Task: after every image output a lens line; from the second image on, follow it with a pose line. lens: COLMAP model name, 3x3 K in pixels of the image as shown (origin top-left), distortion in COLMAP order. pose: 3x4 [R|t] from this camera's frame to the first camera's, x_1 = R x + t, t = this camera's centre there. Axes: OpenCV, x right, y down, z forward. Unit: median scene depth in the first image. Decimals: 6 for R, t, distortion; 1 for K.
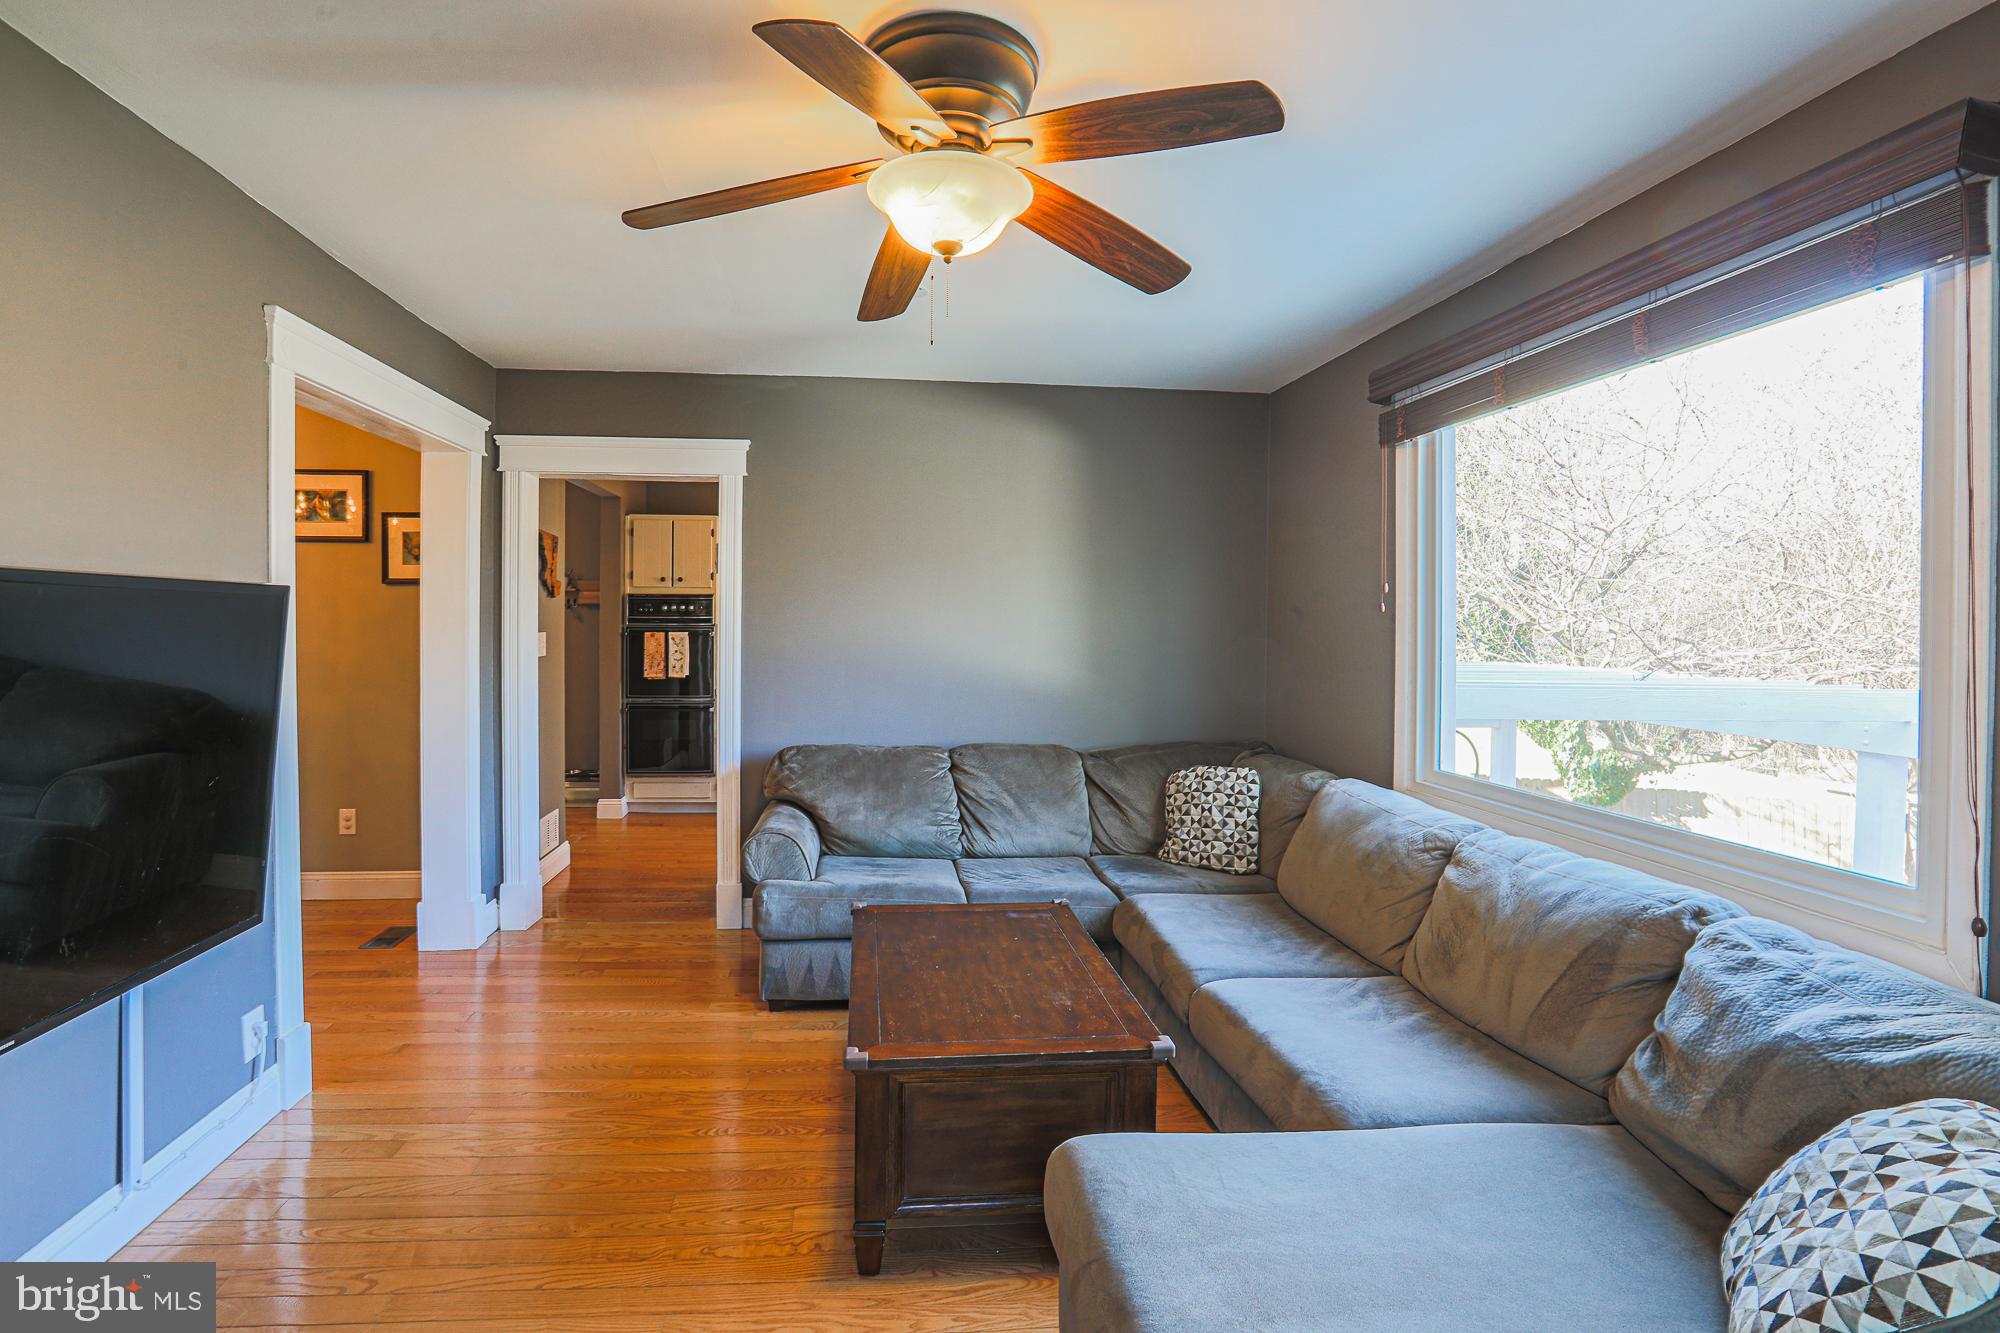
lens RADIAL K [[961.5, 0, 904.5], [0, 961.5, 649.8], [0, 0, 1]] dist [-0.046646, 0.014641]
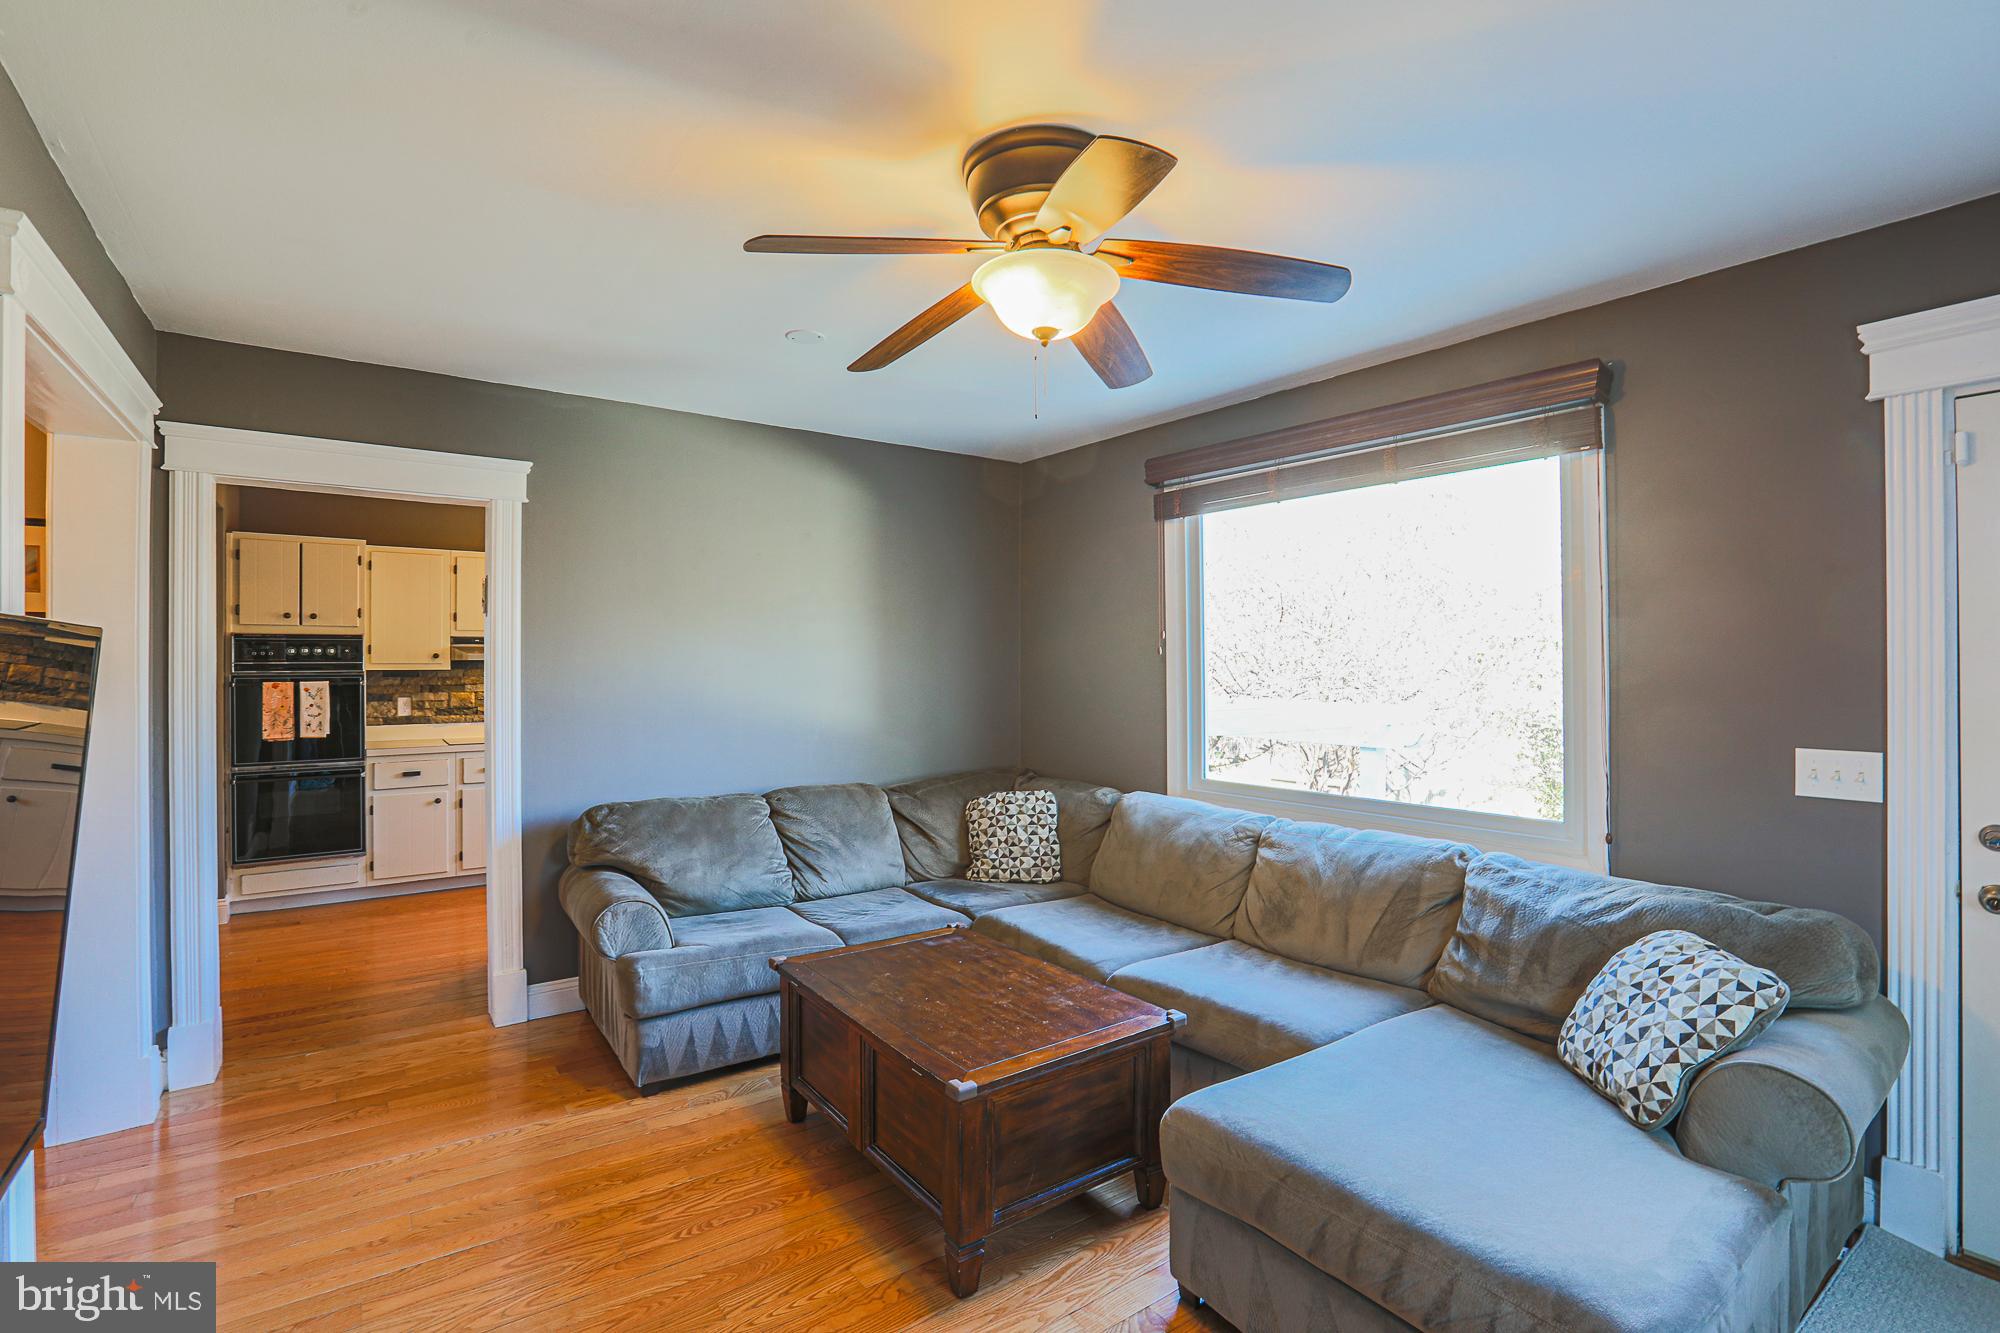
lens RADIAL K [[961.5, 0, 991.1], [0, 961.5, 671.9], [0, 0, 1]] dist [-0.046646, 0.014641]
pose [[0.848097, -0.013810, 0.529660, -0.352080], [0.023558, 0.999654, -0.011658, -0.007615], [-0.529316, 0.022365, 0.848130, 0.056286]]
